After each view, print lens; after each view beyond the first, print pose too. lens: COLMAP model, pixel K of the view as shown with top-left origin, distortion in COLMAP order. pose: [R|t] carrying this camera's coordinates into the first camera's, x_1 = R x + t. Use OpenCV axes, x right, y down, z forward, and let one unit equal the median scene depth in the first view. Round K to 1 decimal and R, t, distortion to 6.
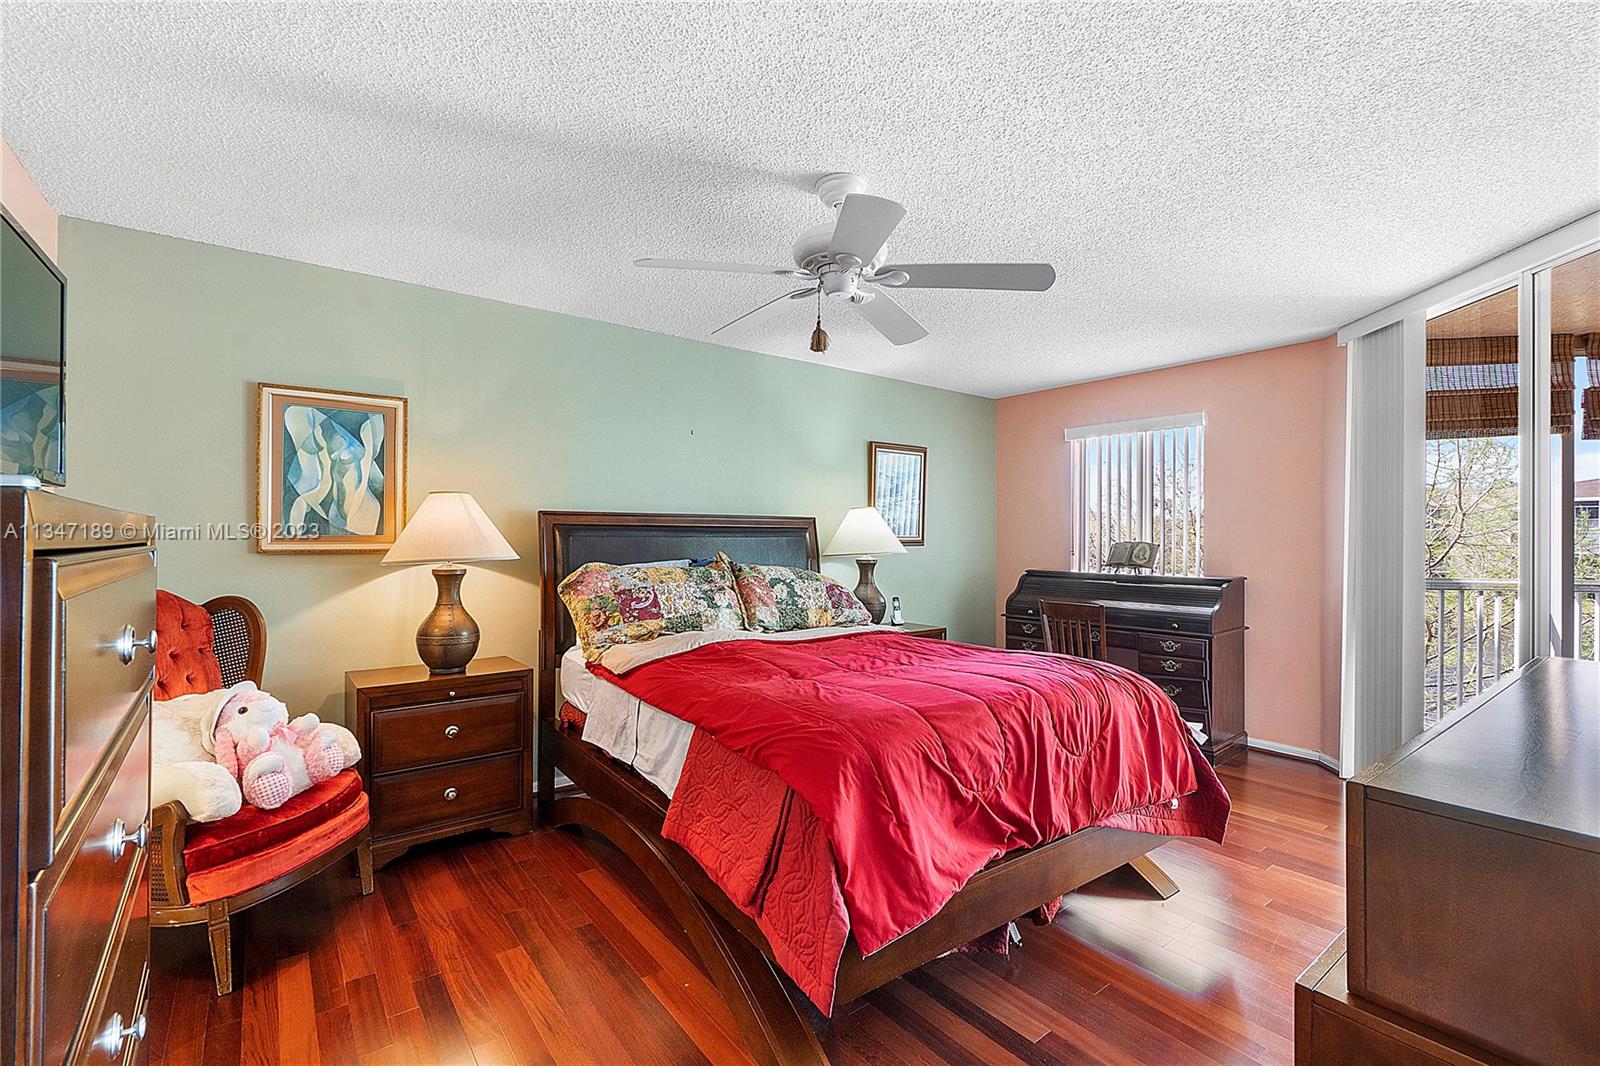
lens RADIAL K [[695.2, 0, 772.9], [0, 695.2, 533.2], [0, 0, 1]] dist [-0.000953, 0.000386]
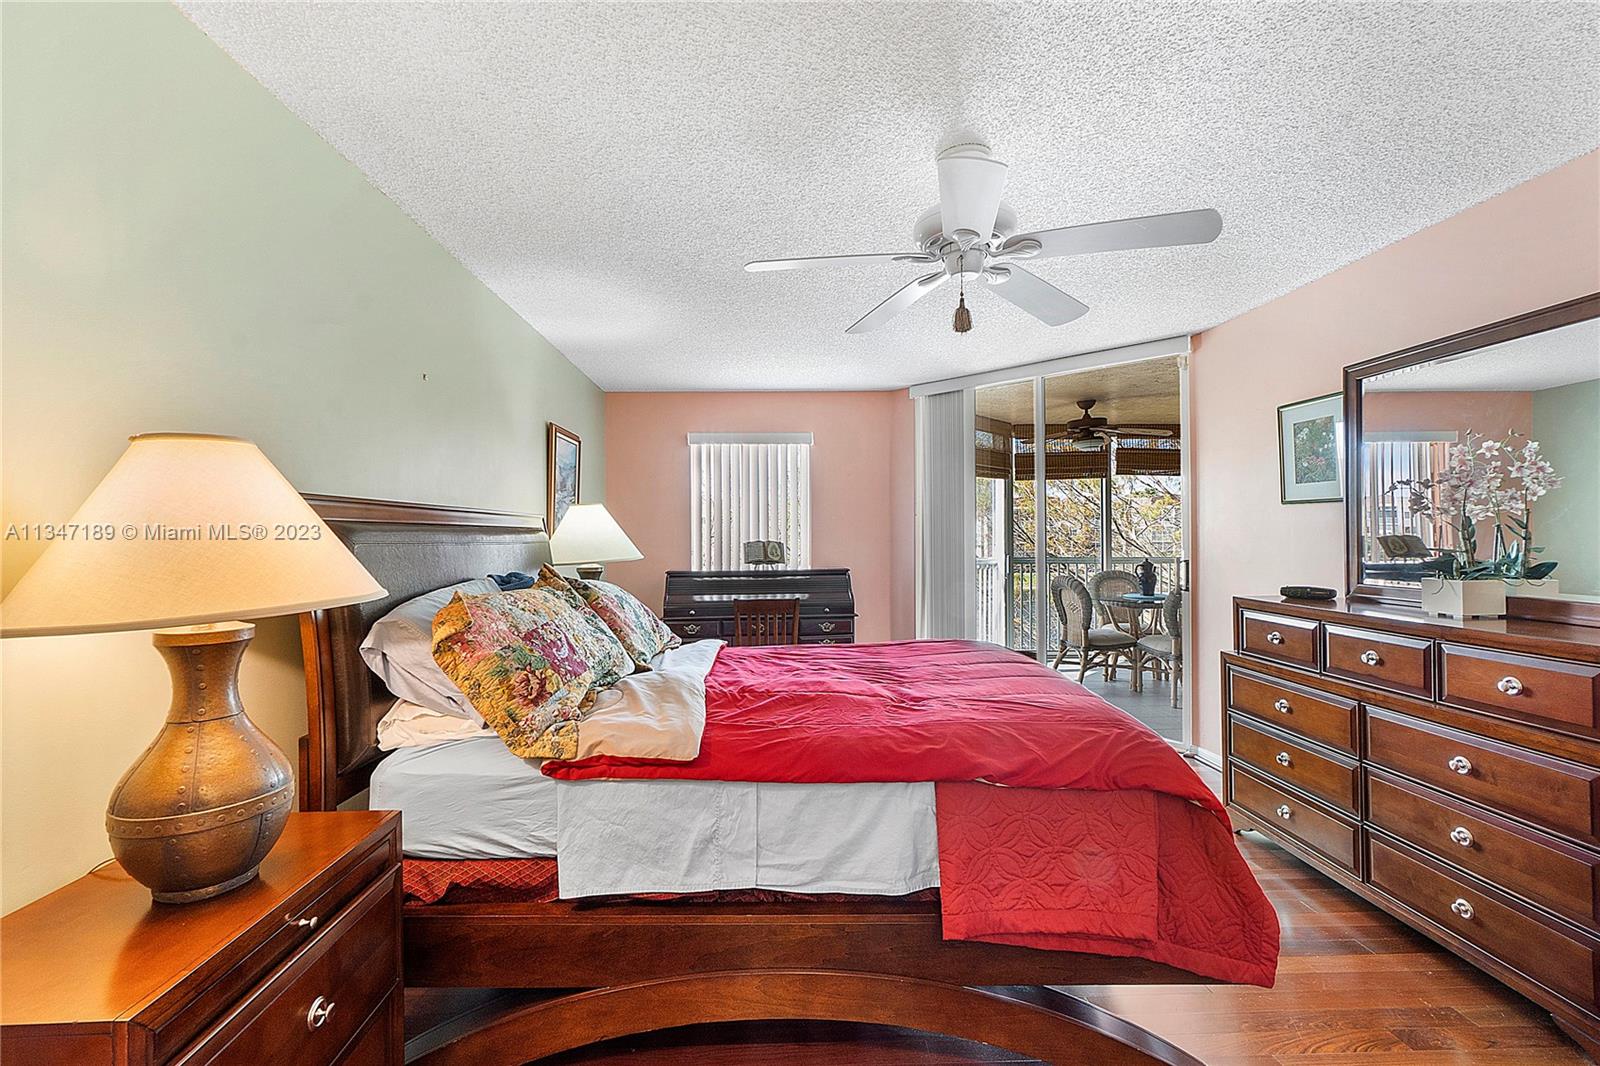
lens RADIAL K [[695.2, 0, 797.4], [0, 695.2, 531.9], [0, 0, 1]] dist [-0.000953, 0.000386]
pose [[0.572243, -0.003984, 0.820074, -0.387918], [0.007868, 0.999969, -0.000632, -0.001033], [-0.820046, 0.006814, 0.572257, 0.318253]]
